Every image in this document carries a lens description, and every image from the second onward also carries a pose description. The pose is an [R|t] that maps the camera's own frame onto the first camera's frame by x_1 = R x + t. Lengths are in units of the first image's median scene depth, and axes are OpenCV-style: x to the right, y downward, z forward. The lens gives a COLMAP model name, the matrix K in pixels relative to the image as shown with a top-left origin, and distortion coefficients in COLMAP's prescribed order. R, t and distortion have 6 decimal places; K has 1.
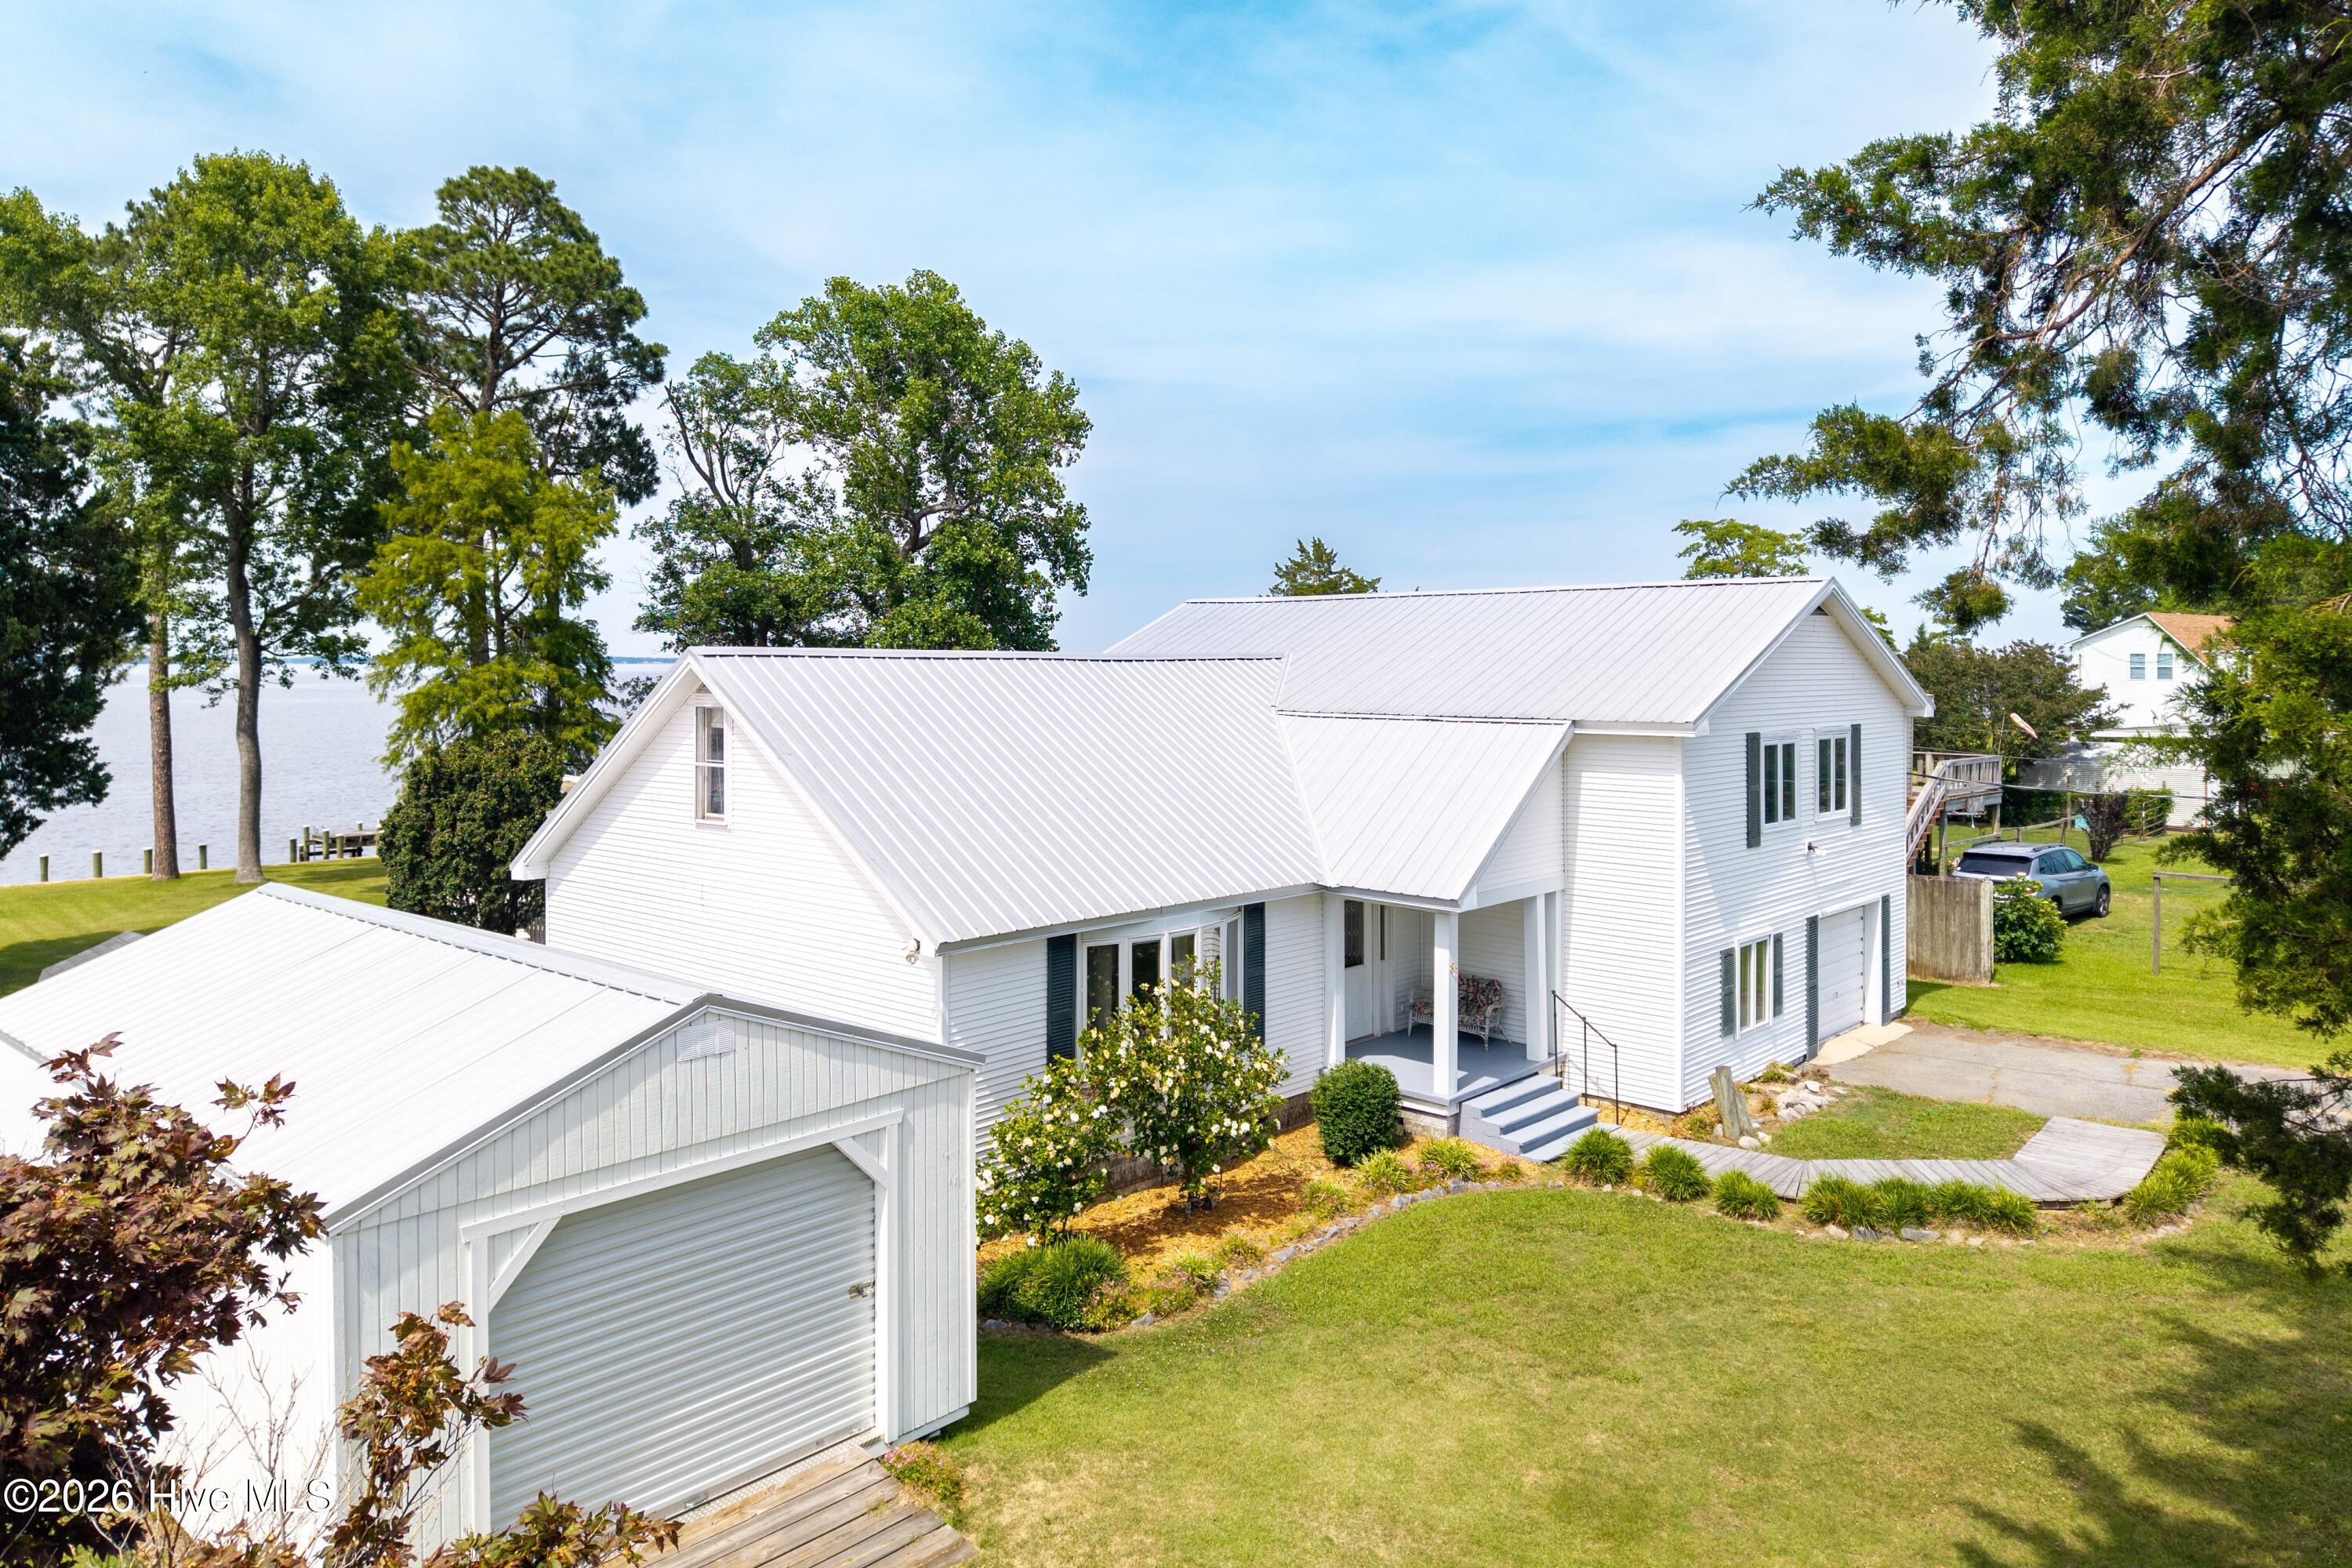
lens RADIAL K [[1568.6, 0, 1185.4], [0, 1568.6, 691.9], [0, 0, 1]] dist [0.022937, -0.023515]
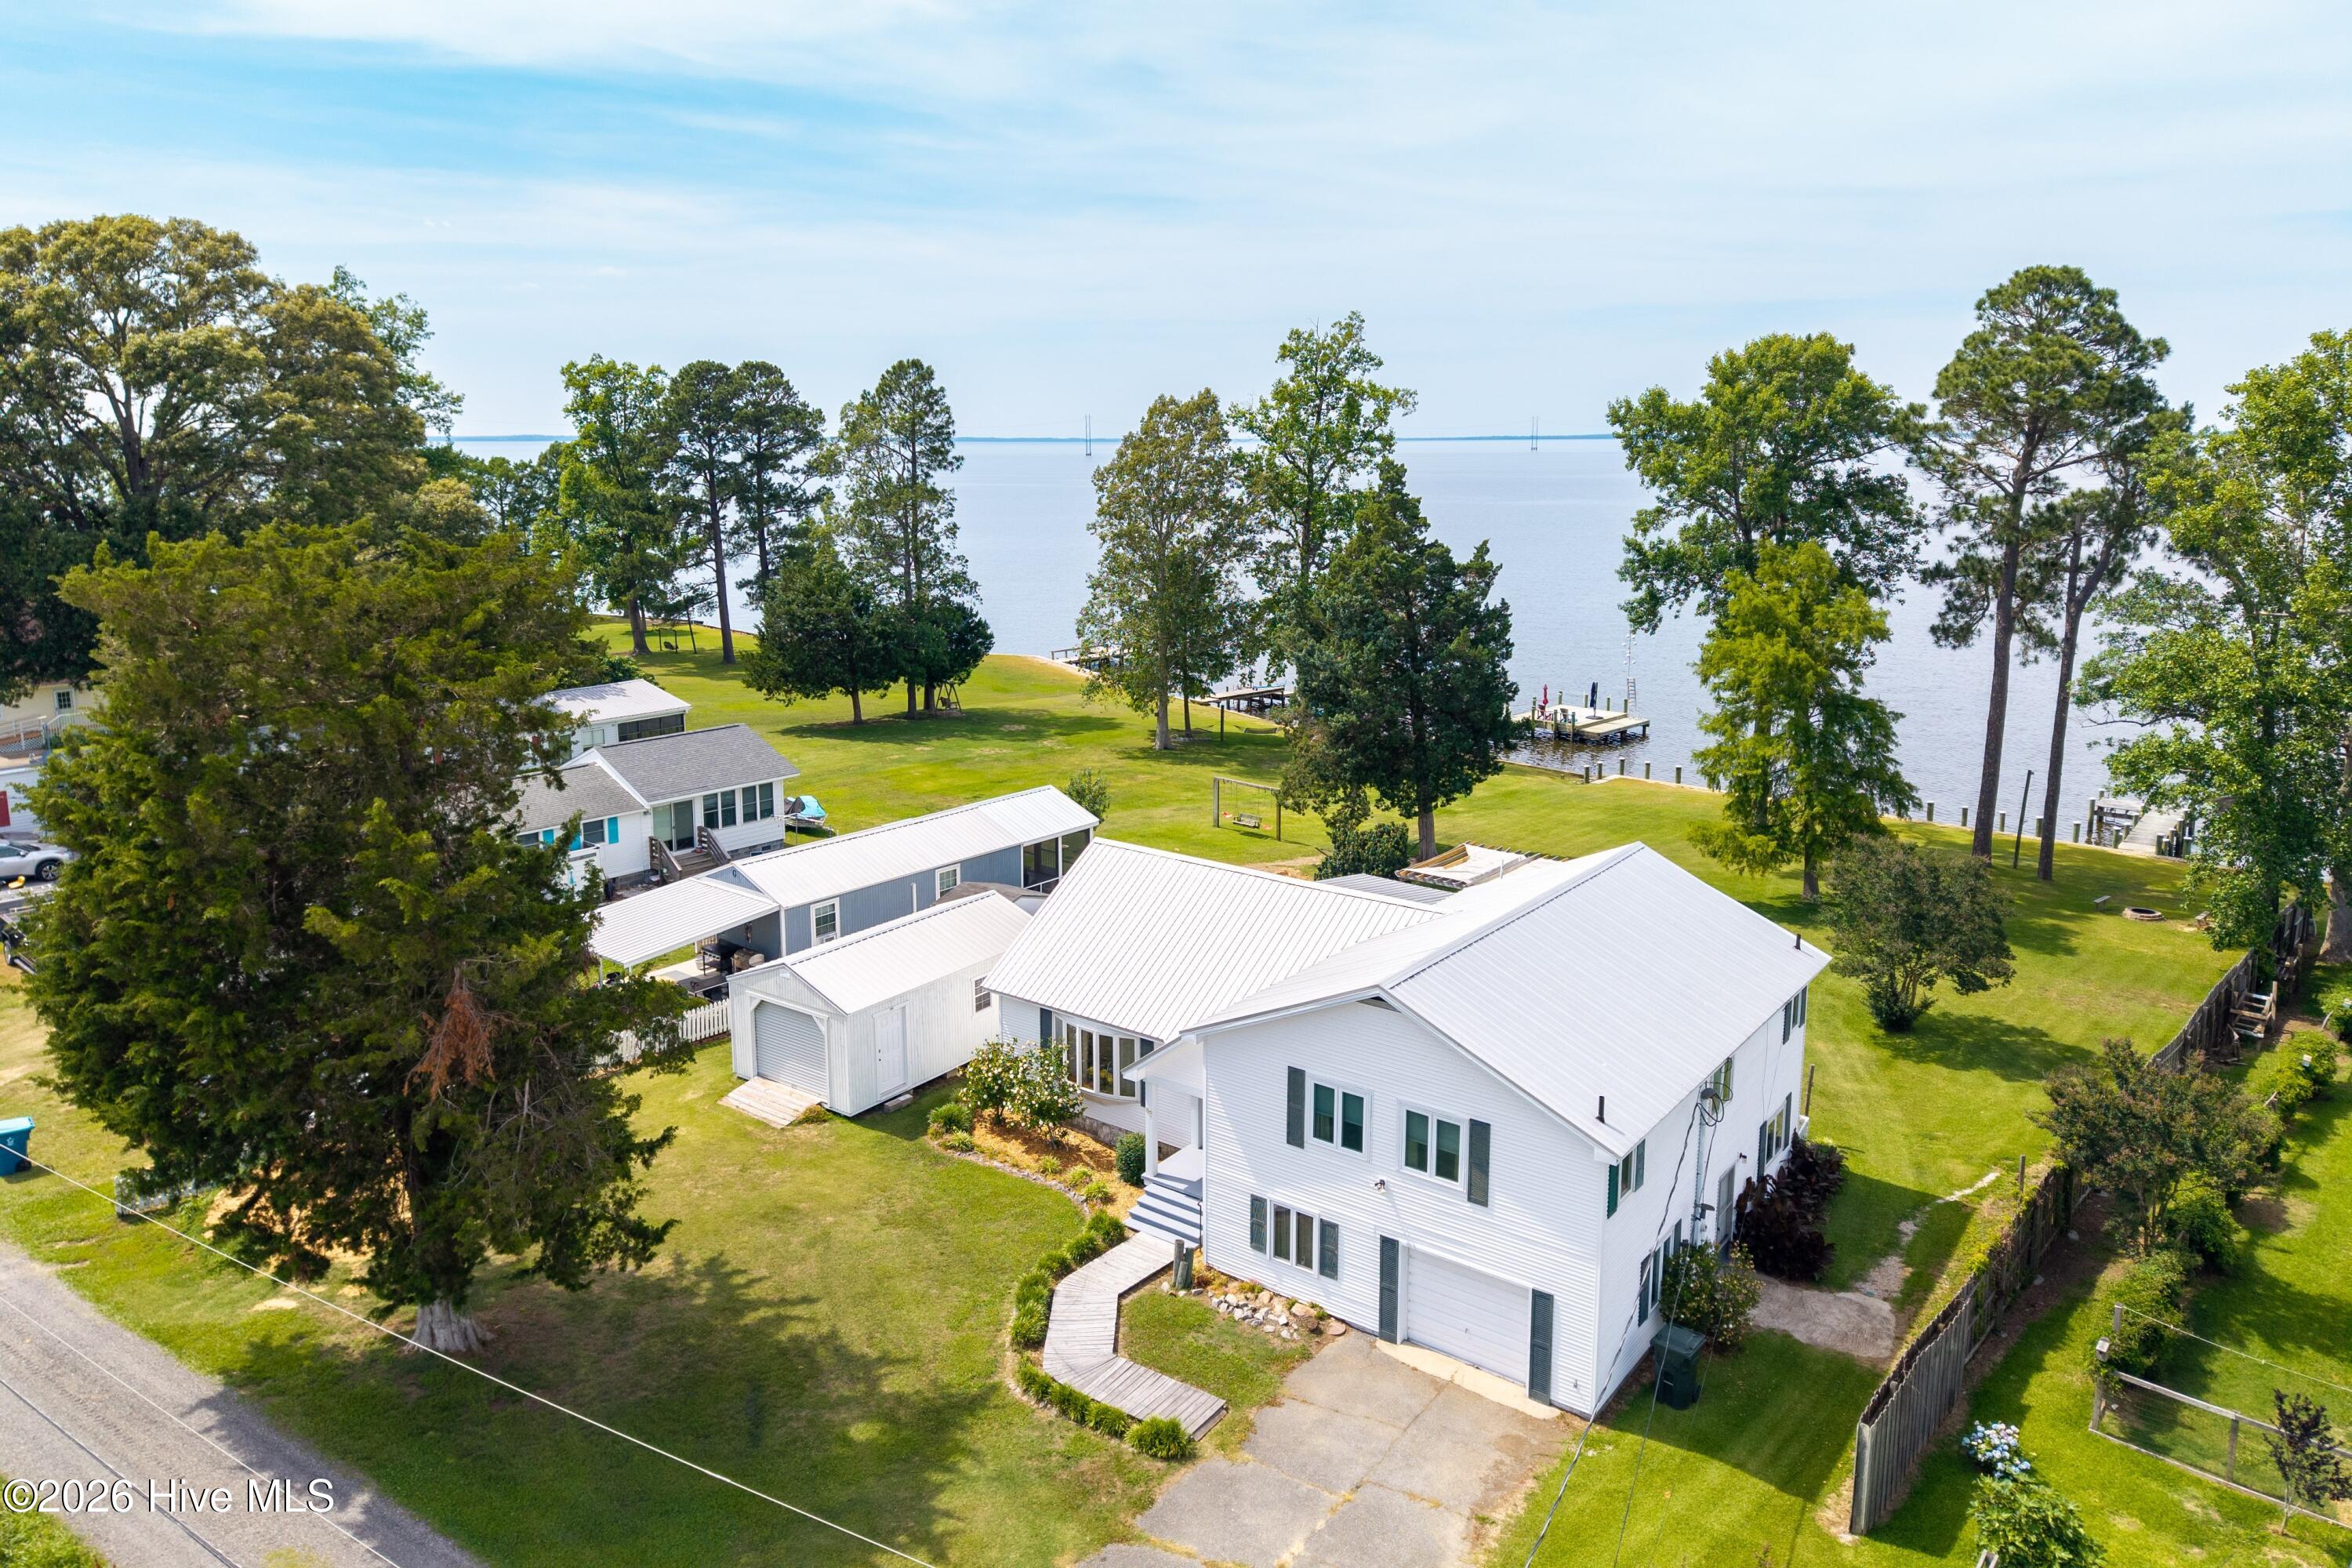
lens RADIAL K [[1565.2, 0, 1182.9], [0, 1565.2, 693.4], [0, 0, 1]] dist [0.039312, -0.044927]
pose [[0.094645, 0.161727, -0.982287, 1.754762], [-0.014656, 0.986835, 0.161063, -0.556193], [0.995403, -0.000848, 0.095769, 0.796249]]
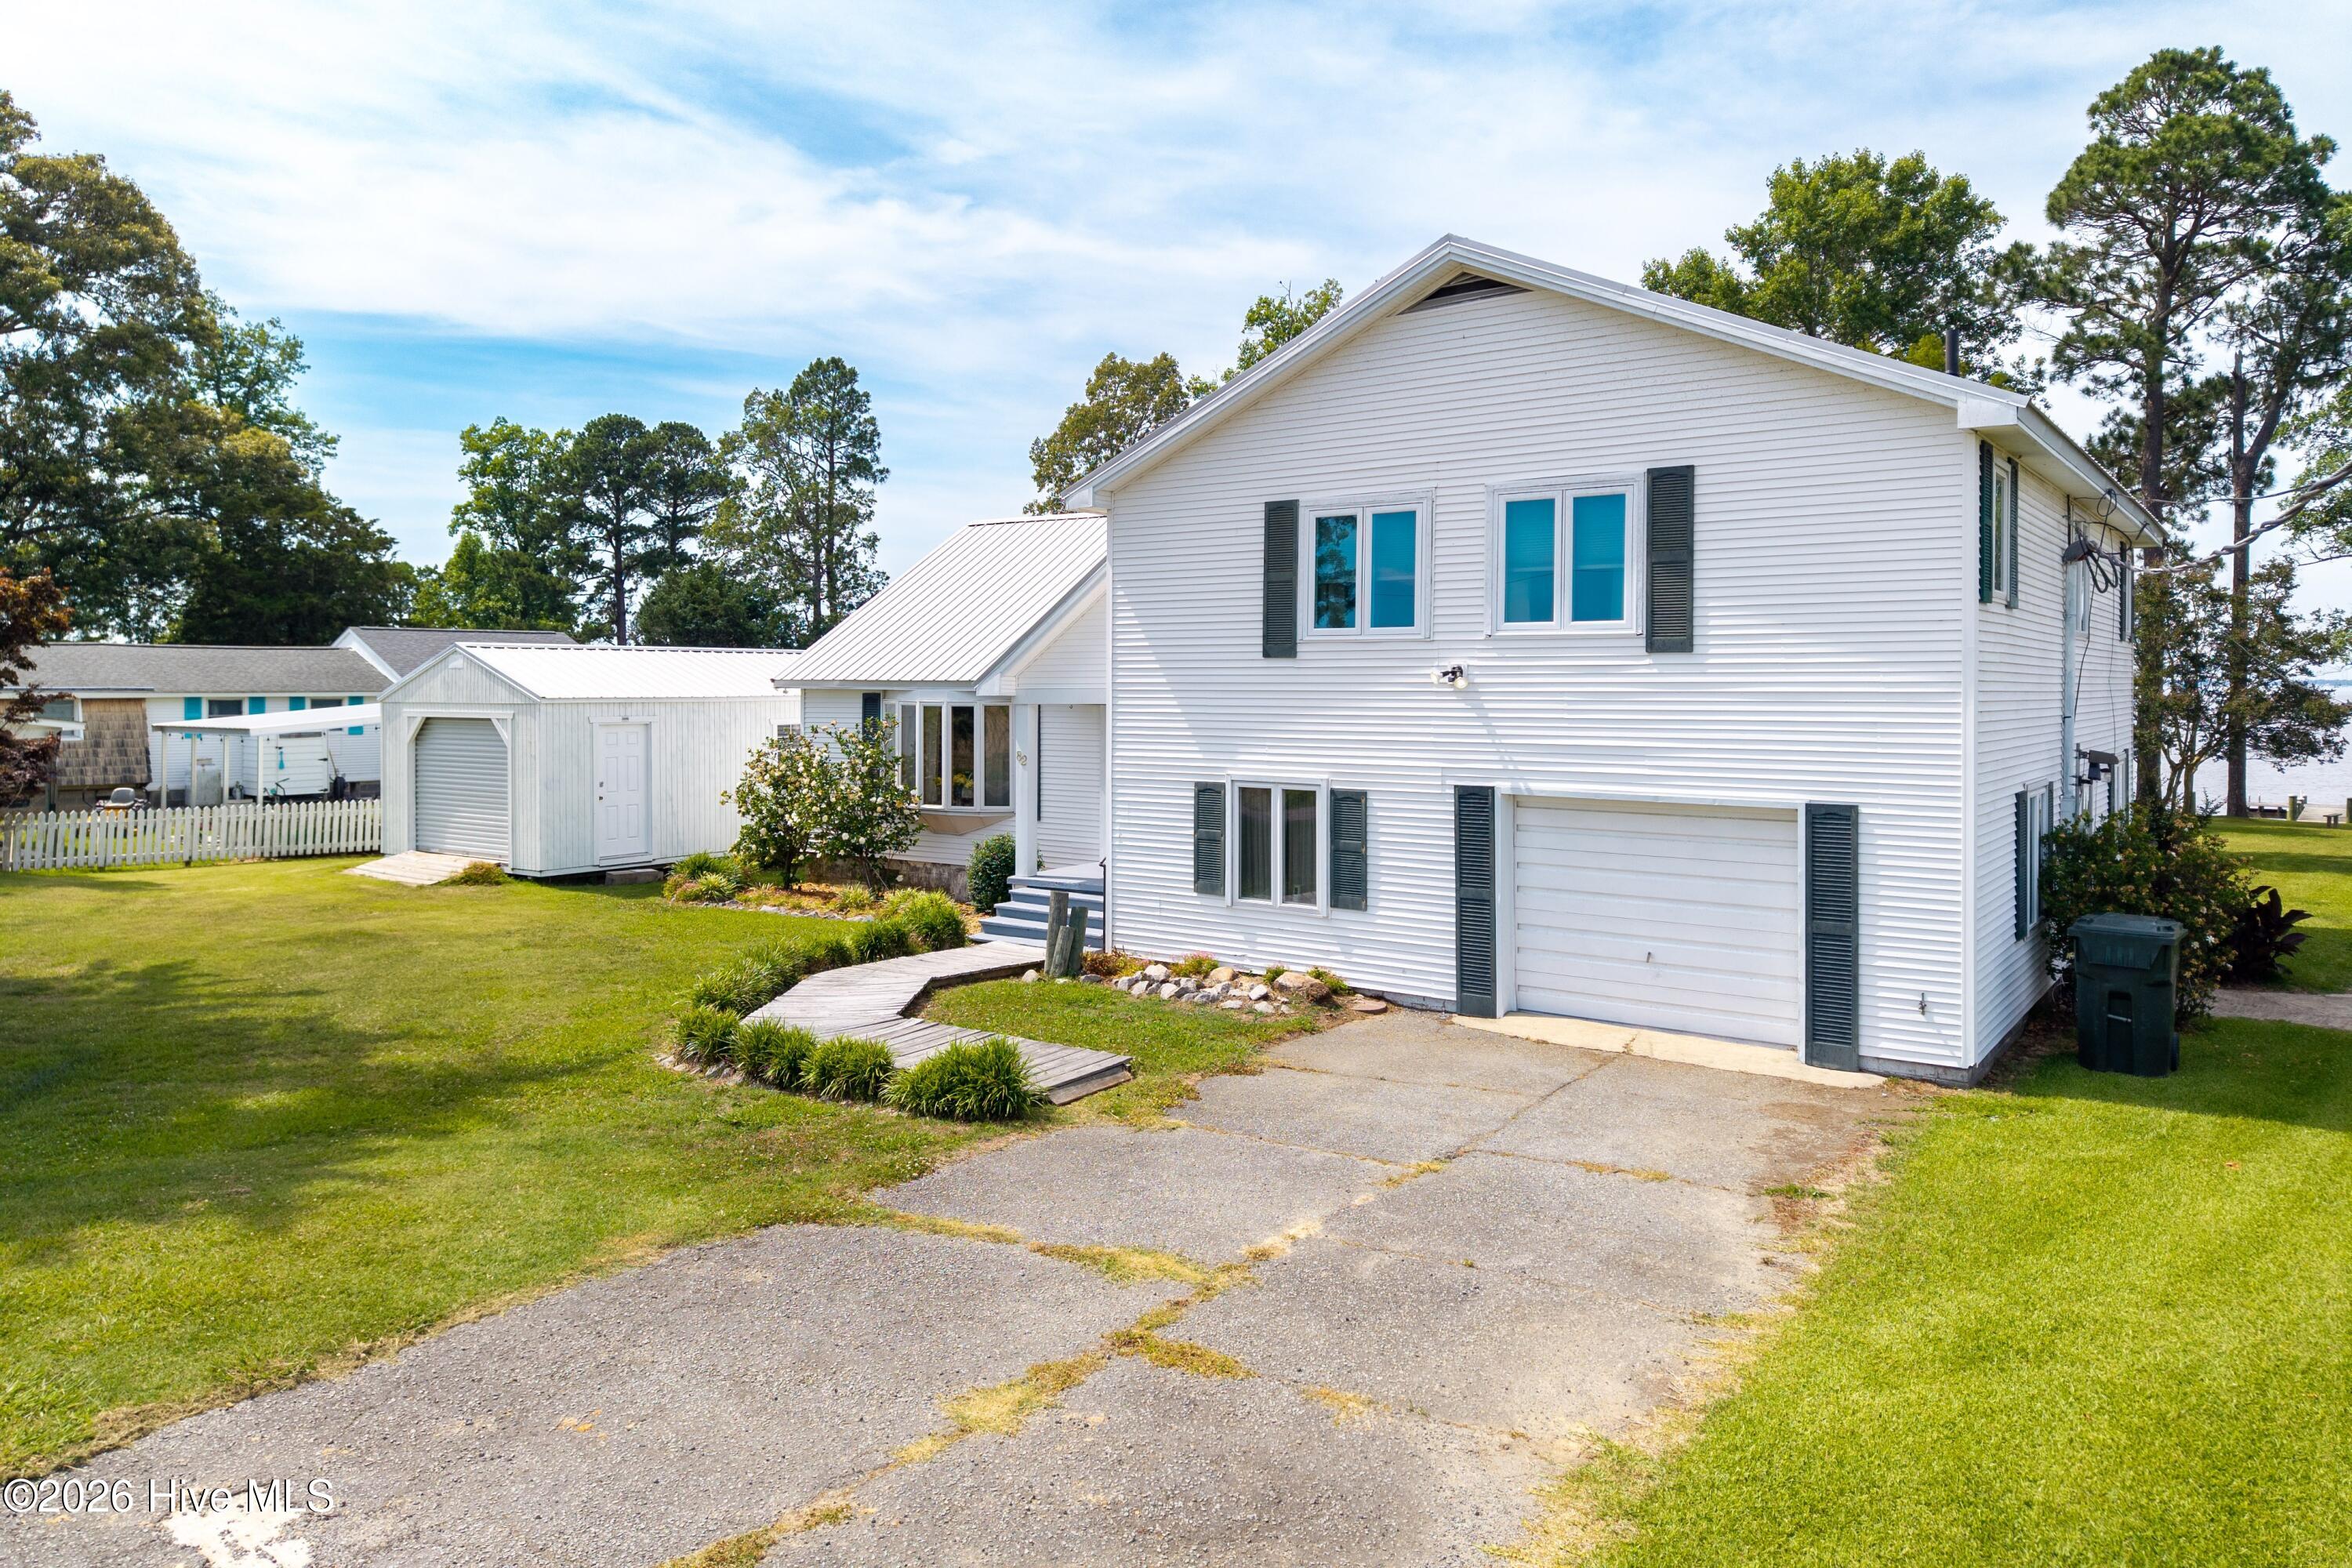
lens RADIAL K [[1565.2, 0, 1182.9], [0, 1565.2, 693.4], [0, 0, 1]] dist [0.039312, -0.044927]
pose [[0.113007, 0.005825, -0.993577, 1.122623], [-0.016987, 0.999848, 0.003930, 0.118115], [0.993449, 0.016434, 0.113088, 0.911885]]
